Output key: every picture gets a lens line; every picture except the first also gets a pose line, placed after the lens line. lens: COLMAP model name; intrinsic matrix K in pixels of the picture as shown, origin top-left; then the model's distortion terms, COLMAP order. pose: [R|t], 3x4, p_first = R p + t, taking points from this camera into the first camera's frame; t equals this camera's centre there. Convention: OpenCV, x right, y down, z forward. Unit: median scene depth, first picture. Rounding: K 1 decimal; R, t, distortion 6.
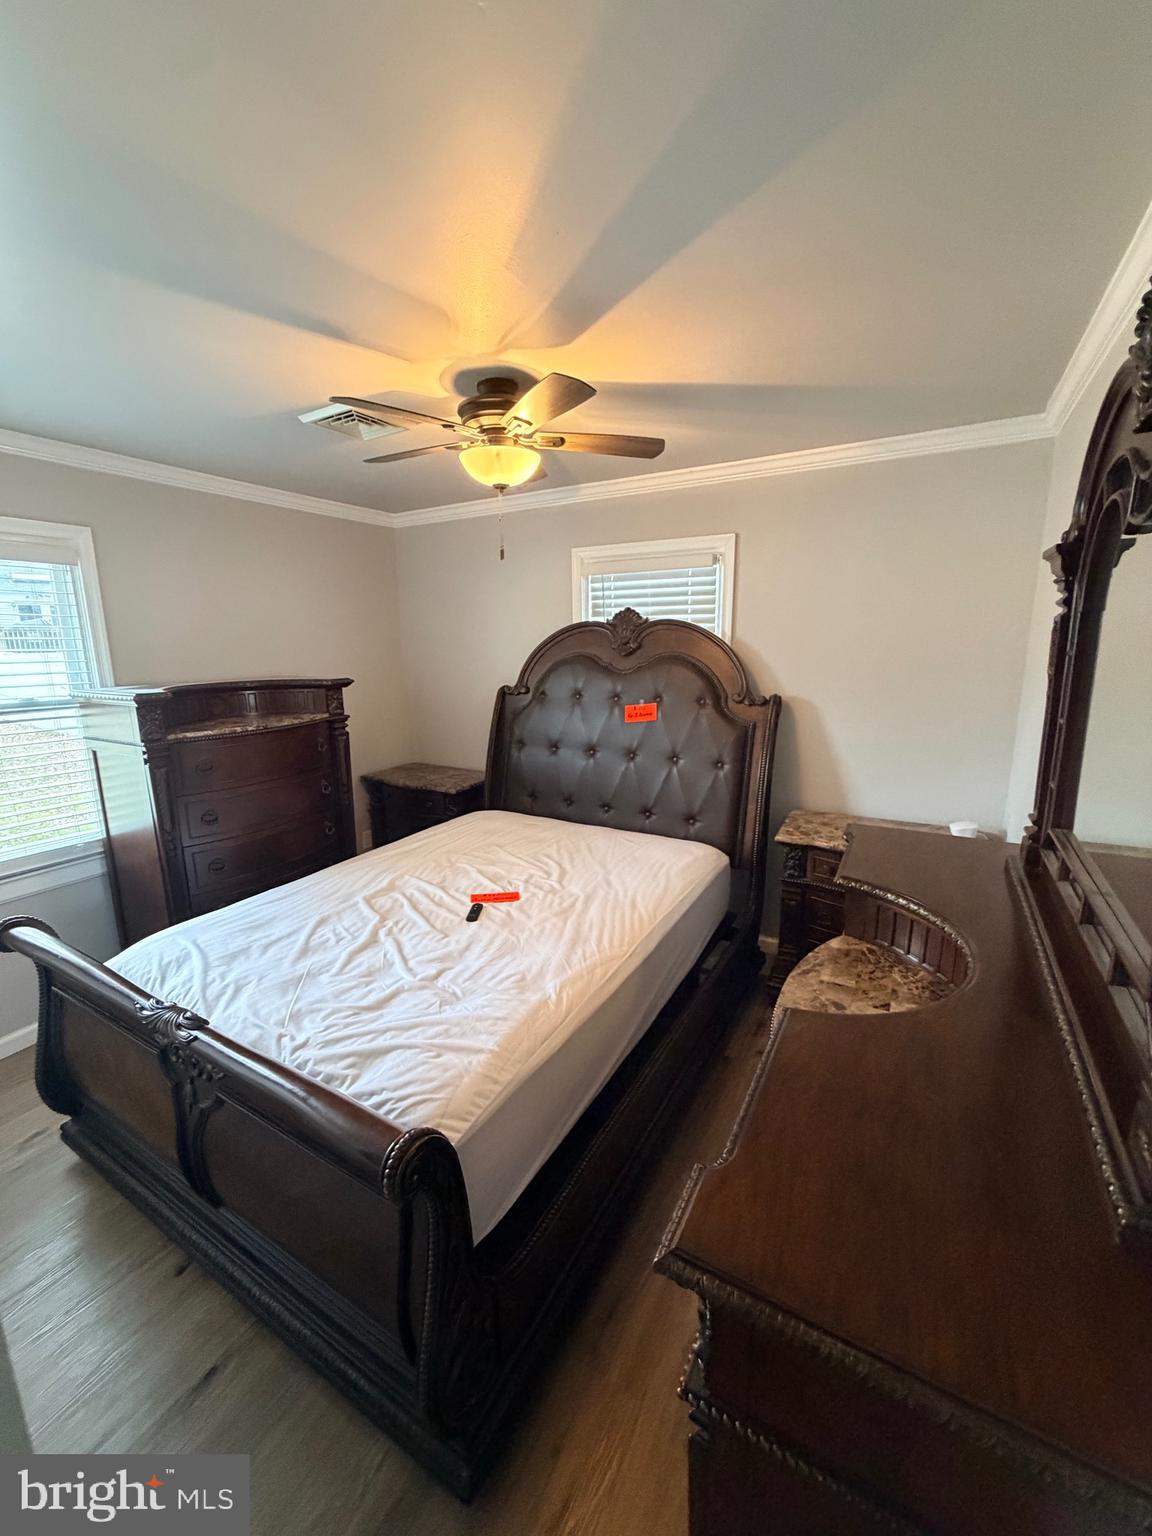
lens RADIAL K [[610.5, 0, 573.9], [0, 610.5, 765.4], [0, 0, 1]] dist [0.002678, -0.000052]
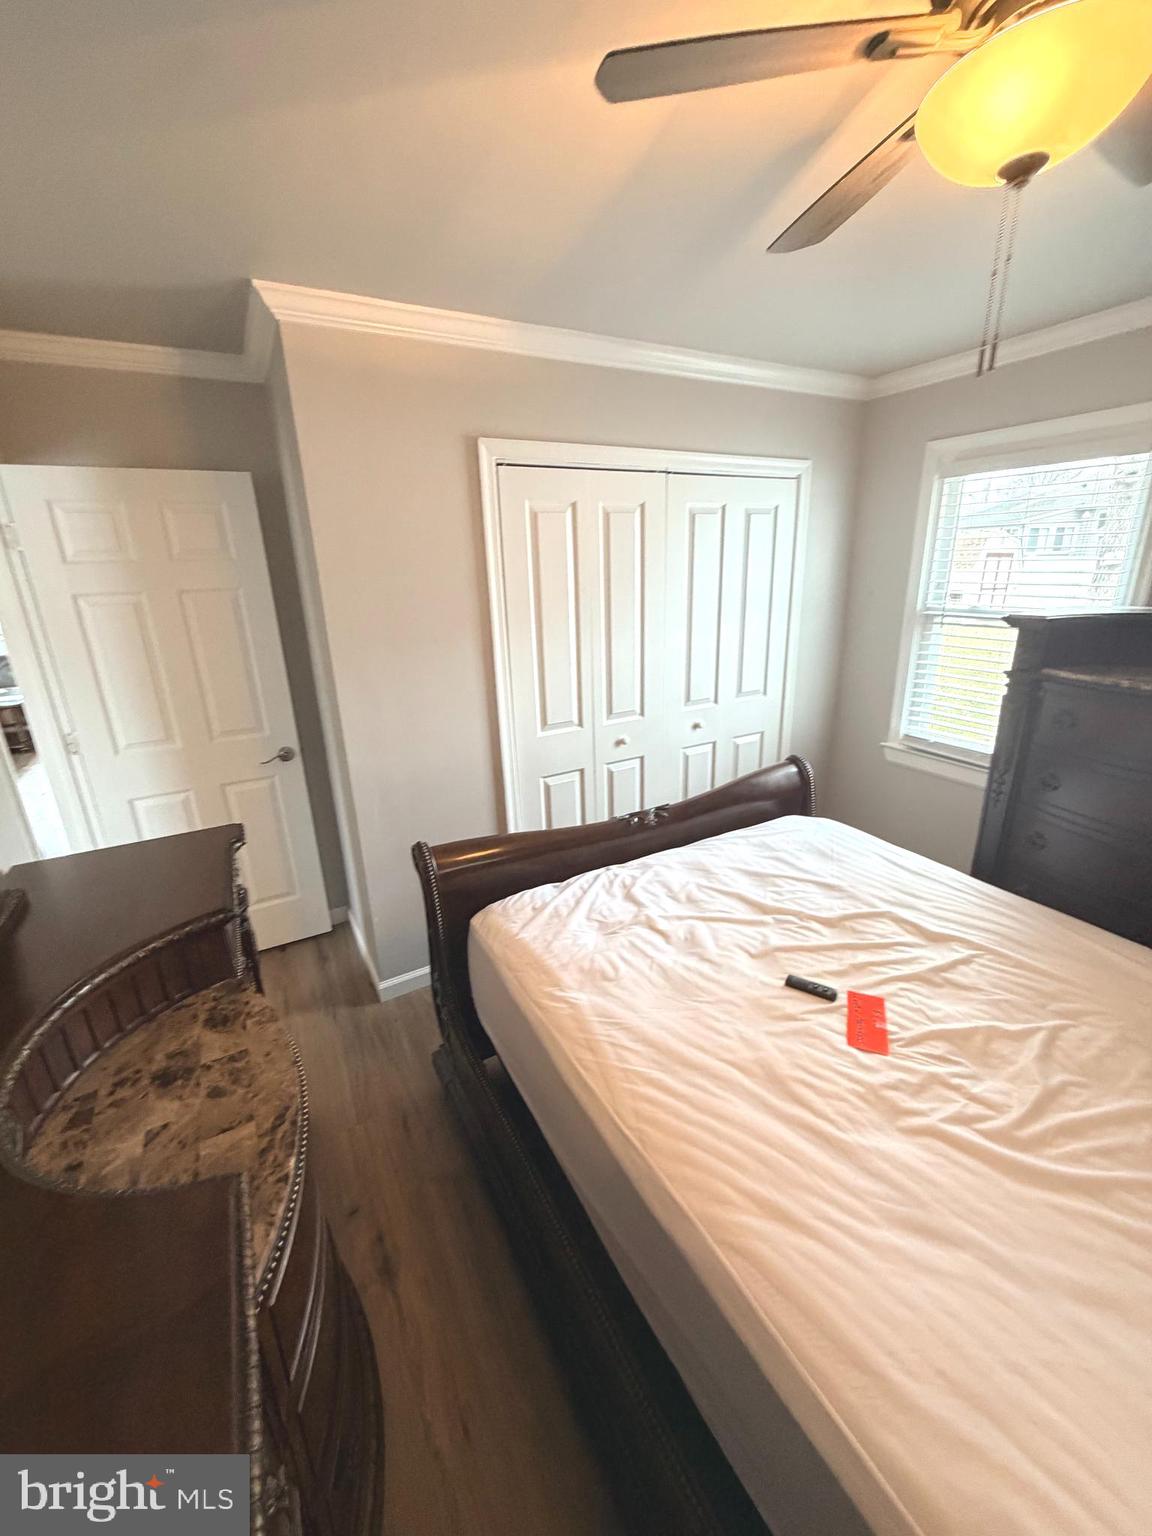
lens RADIAL K [[610.5, 0, 572.3], [0, 610.5, 763.2], [0, 0, 1]] dist [0.002678, -0.000052]
pose [[-0.516129, 0.294788, -0.804183, 0.475054], [-0.137838, 0.898081, 0.417674, -0.242010], [0.845347, 0.326421, -0.422893, 1.065063]]
